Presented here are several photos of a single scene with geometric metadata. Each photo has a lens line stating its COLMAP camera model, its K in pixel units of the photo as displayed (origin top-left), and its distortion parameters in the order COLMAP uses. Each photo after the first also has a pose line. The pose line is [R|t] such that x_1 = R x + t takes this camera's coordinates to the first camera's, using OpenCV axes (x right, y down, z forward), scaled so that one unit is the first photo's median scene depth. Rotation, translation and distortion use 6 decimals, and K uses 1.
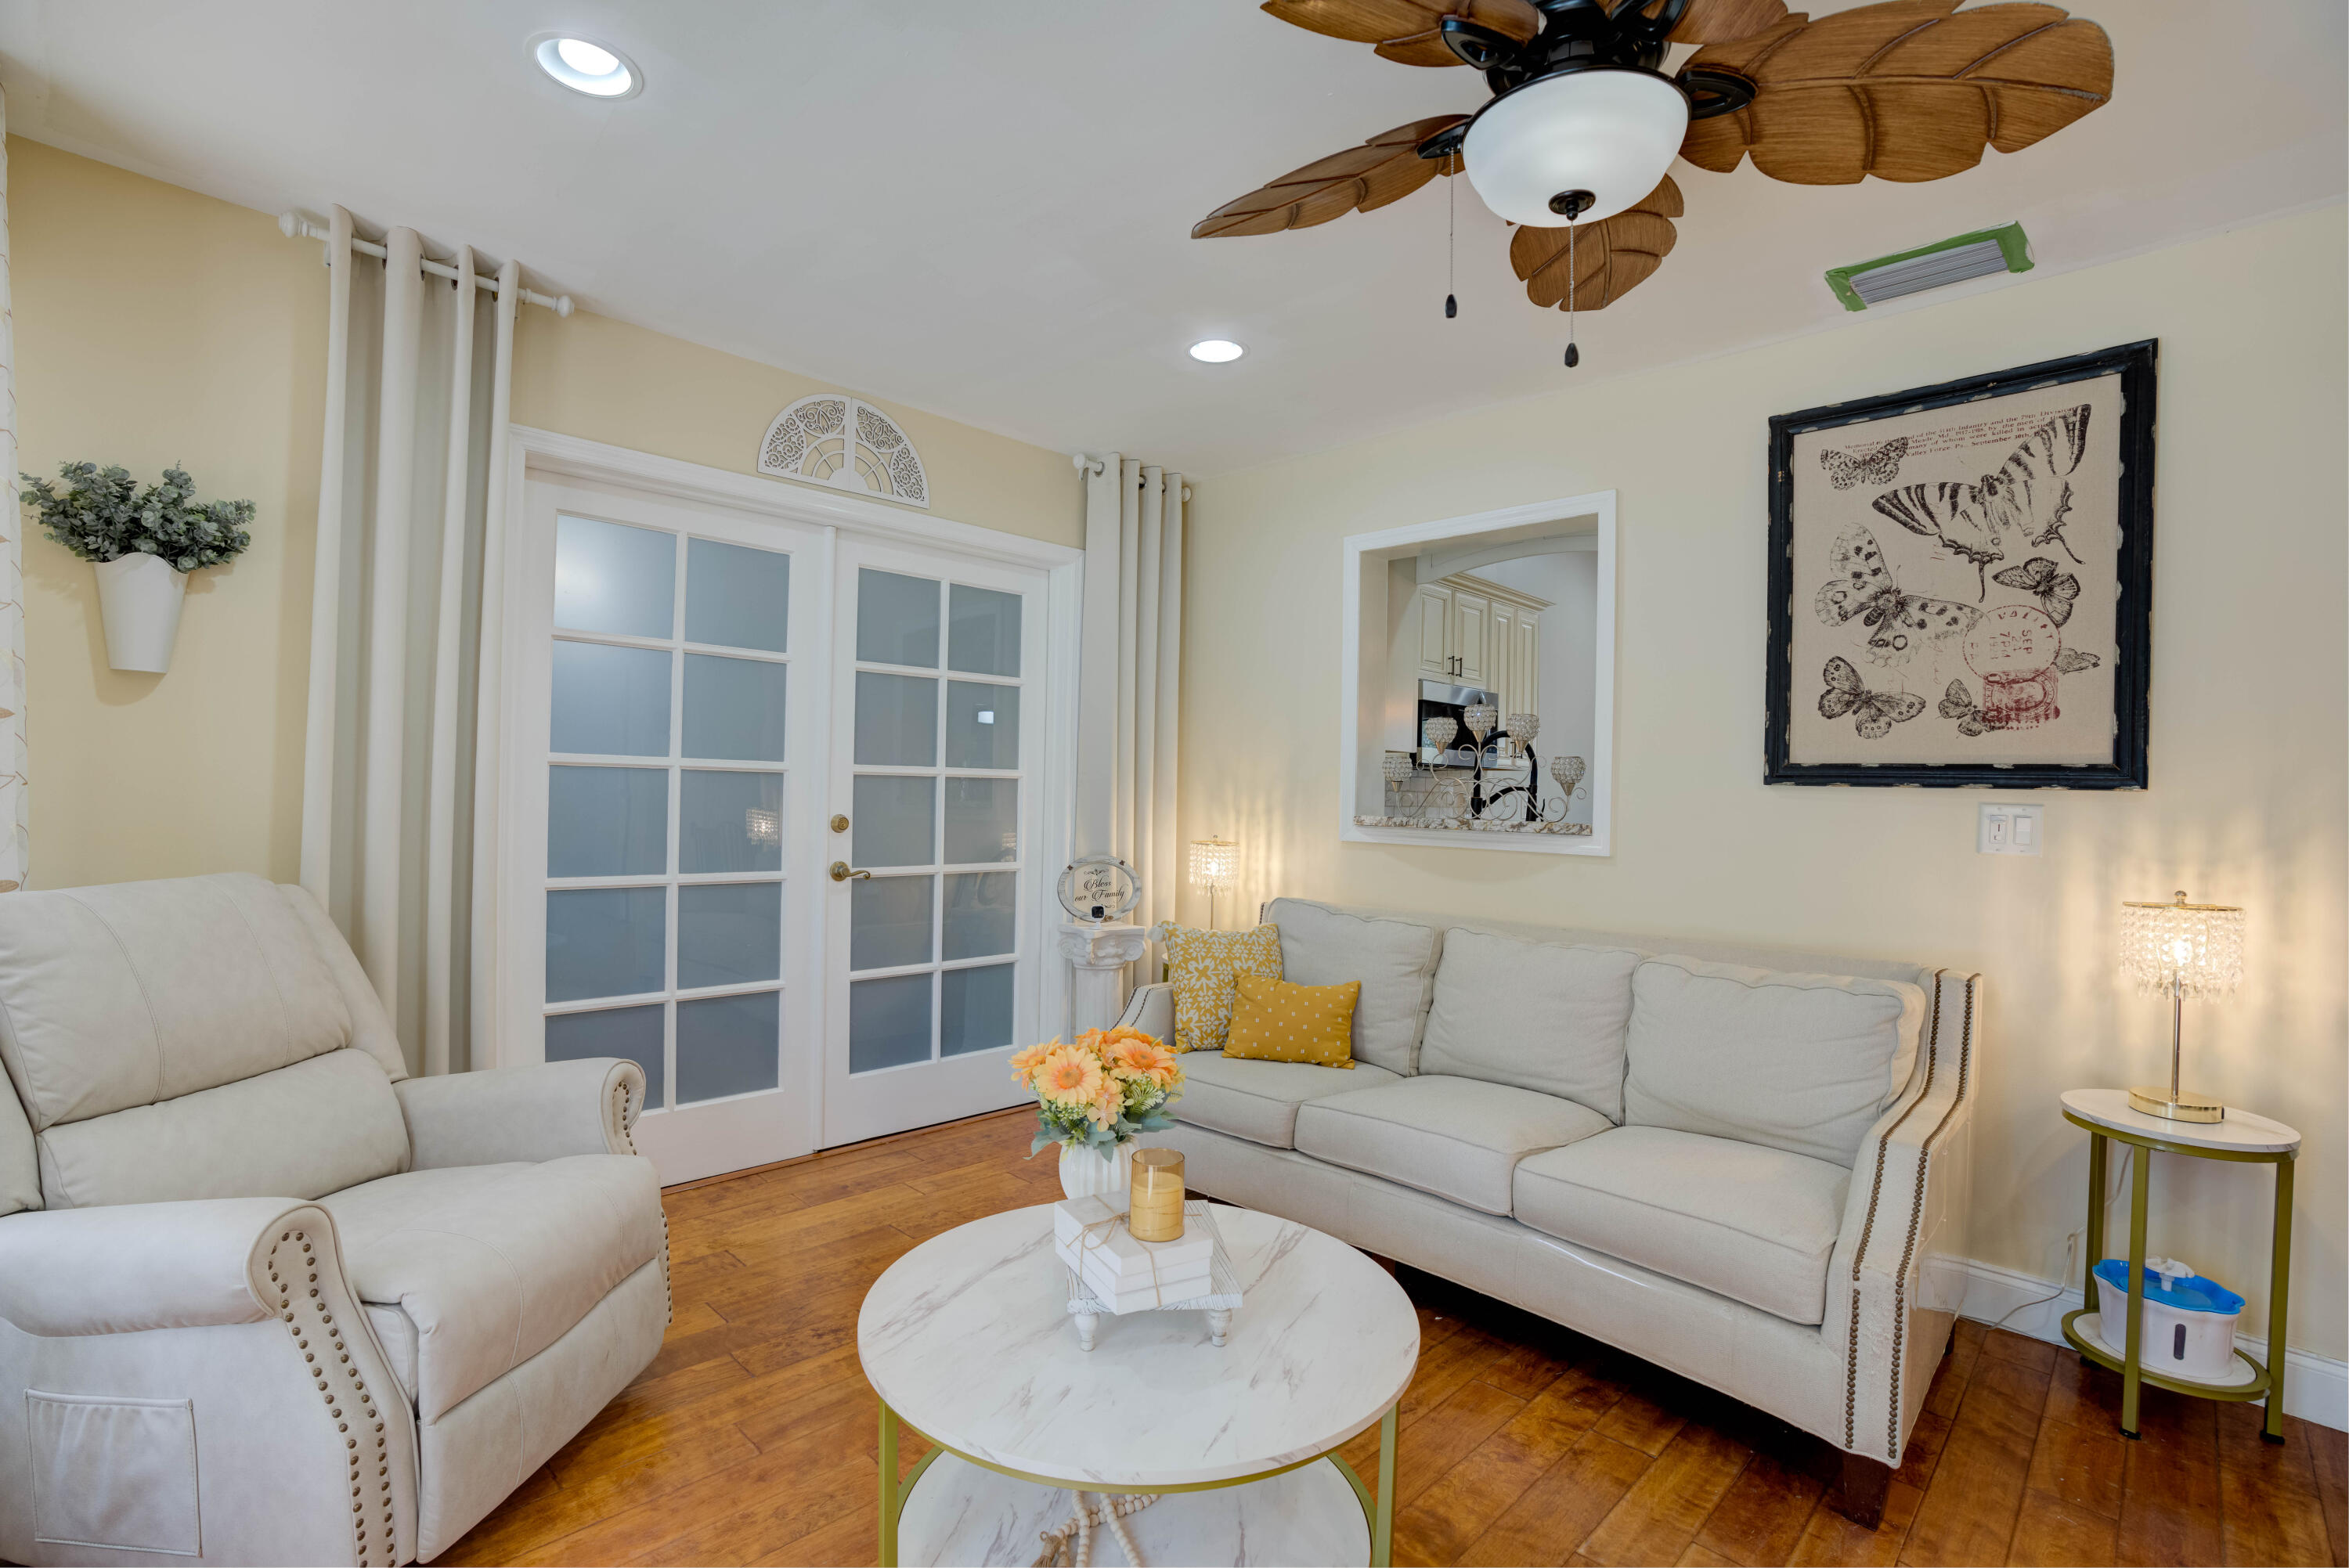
lens RADIAL K [[1084.6, 0, 1171.3], [0, 1084.6, 782.7], [0, 0, 1]] dist [-0.068325, 0.024395]
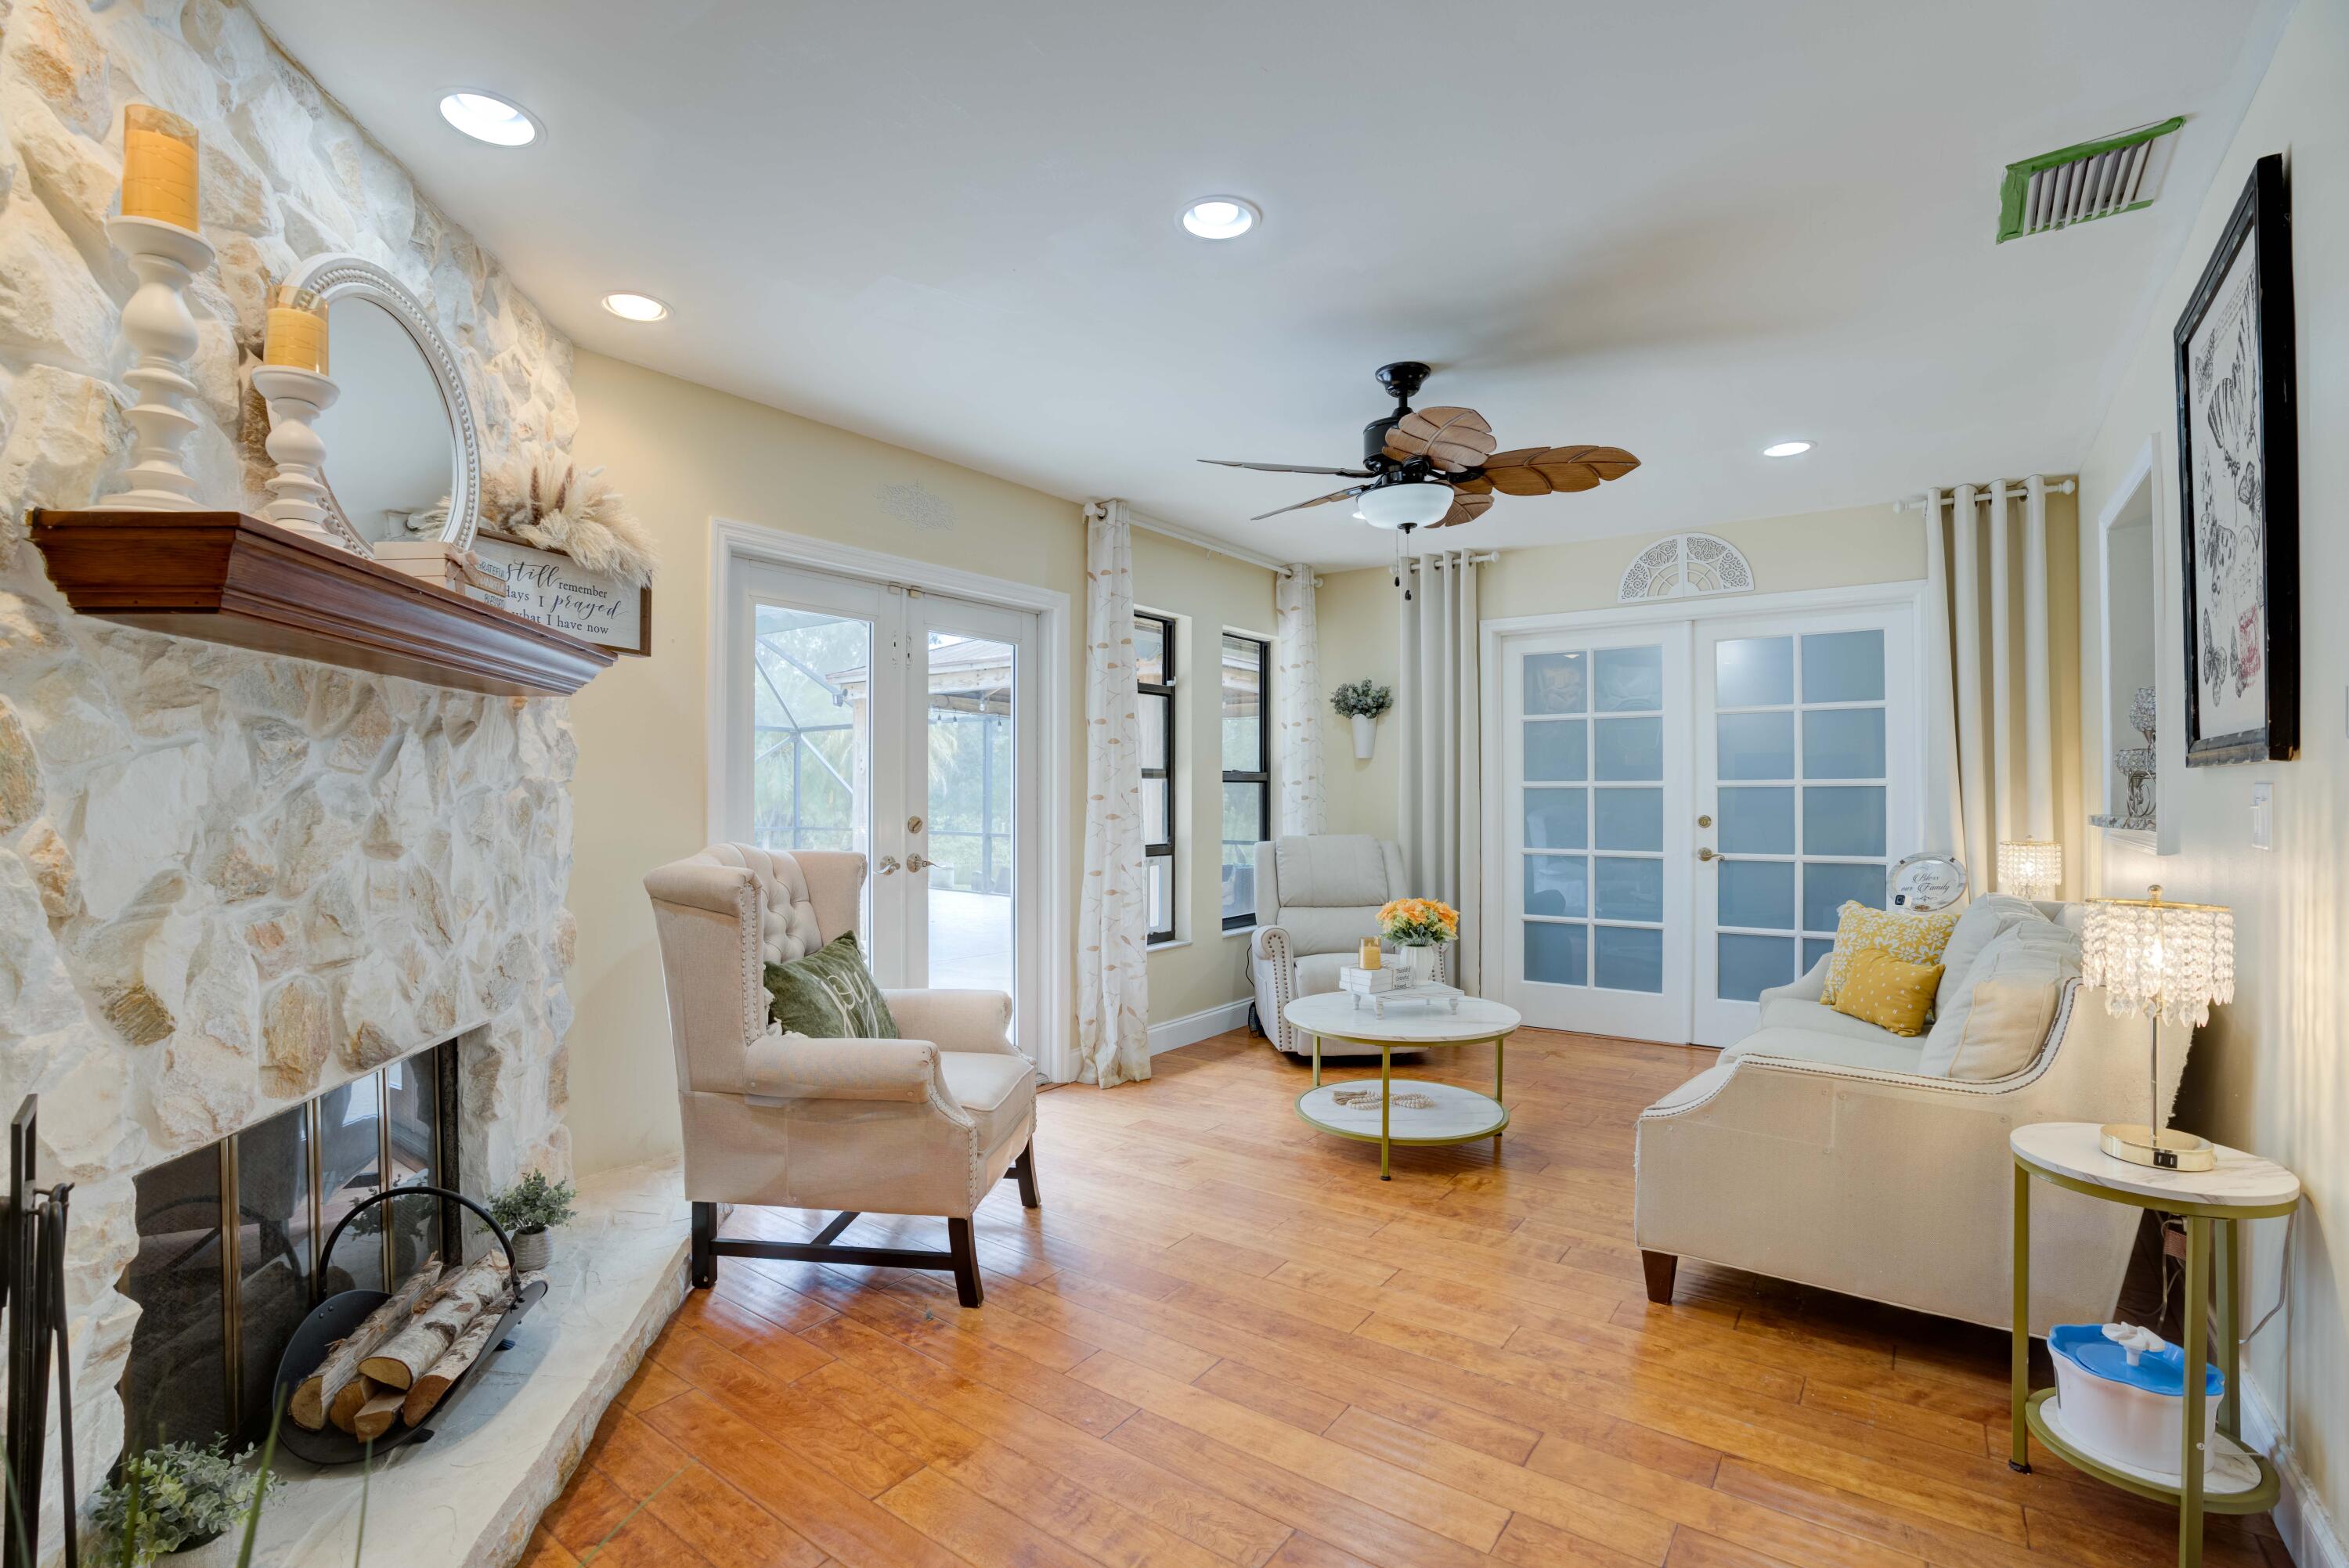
lens RADIAL K [[1084.6, 0, 1160.9], [0, 1084.6, 784.6], [0, 0, 1]] dist [-0.068325, 0.024395]
pose [[0.145235, -0.034581, -0.988793, 1.046148], [0.011451, 0.999381, -0.033269, 0.028278], [0.989331, -0.006491, 0.145541, 0.067799]]
